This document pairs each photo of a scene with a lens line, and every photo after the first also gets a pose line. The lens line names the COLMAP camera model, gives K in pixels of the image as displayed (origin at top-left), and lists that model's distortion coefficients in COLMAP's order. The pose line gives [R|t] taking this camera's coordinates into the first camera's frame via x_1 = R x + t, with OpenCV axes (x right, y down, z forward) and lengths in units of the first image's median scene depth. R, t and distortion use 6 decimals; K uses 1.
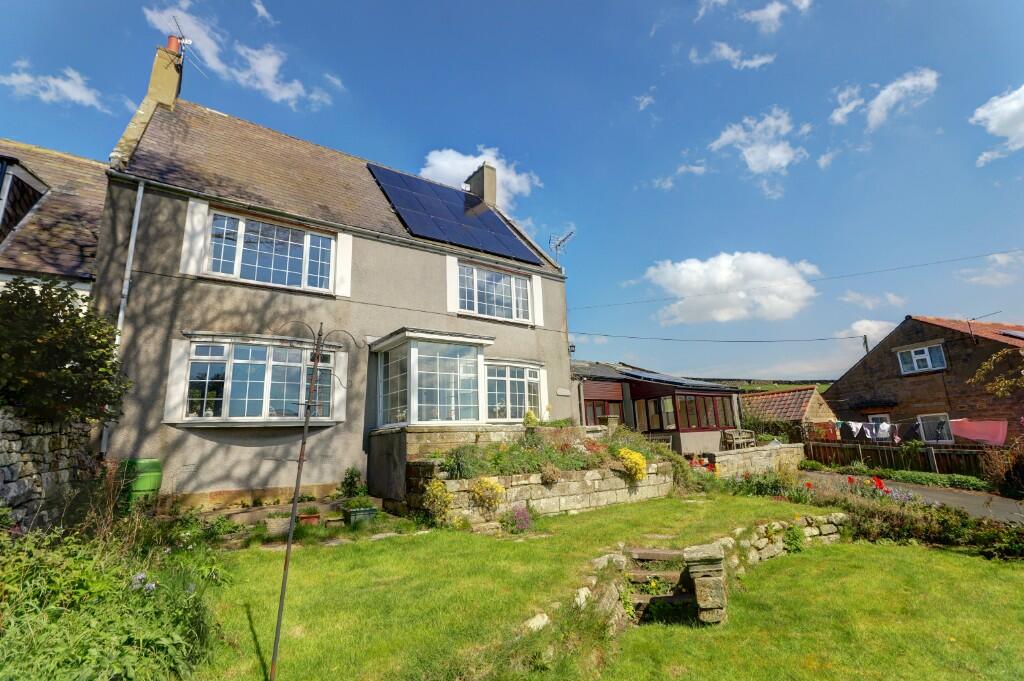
lens RADIAL K [[461.4, 0, 512.0], [0, 461.4, 340.5], [0, 0, 1]] dist [-0.001153, -0.000061]
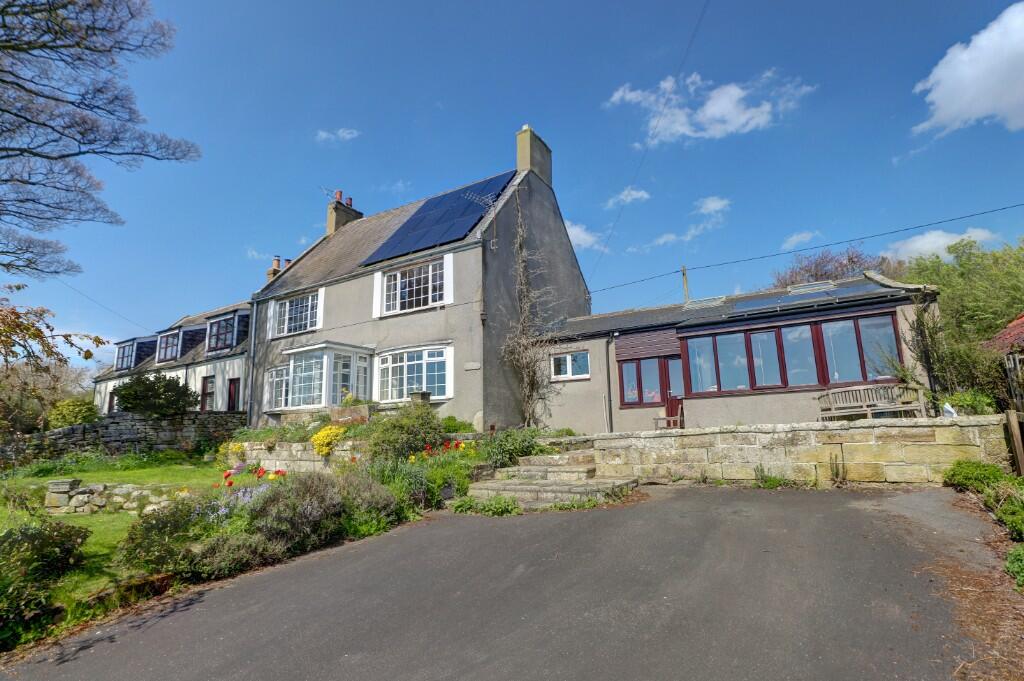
lens RADIAL K [[498.5, 0, 512.0], [0, 498.5, 340.5], [0, 0, 1]] dist [0.000022, -0.000024]
pose [[0.392468, -0.138579, -0.909266, 1.205932], [0.212762, 0.975450, -0.056831, 0.151612], [0.894819, -0.171153, 0.412317, 0.727665]]
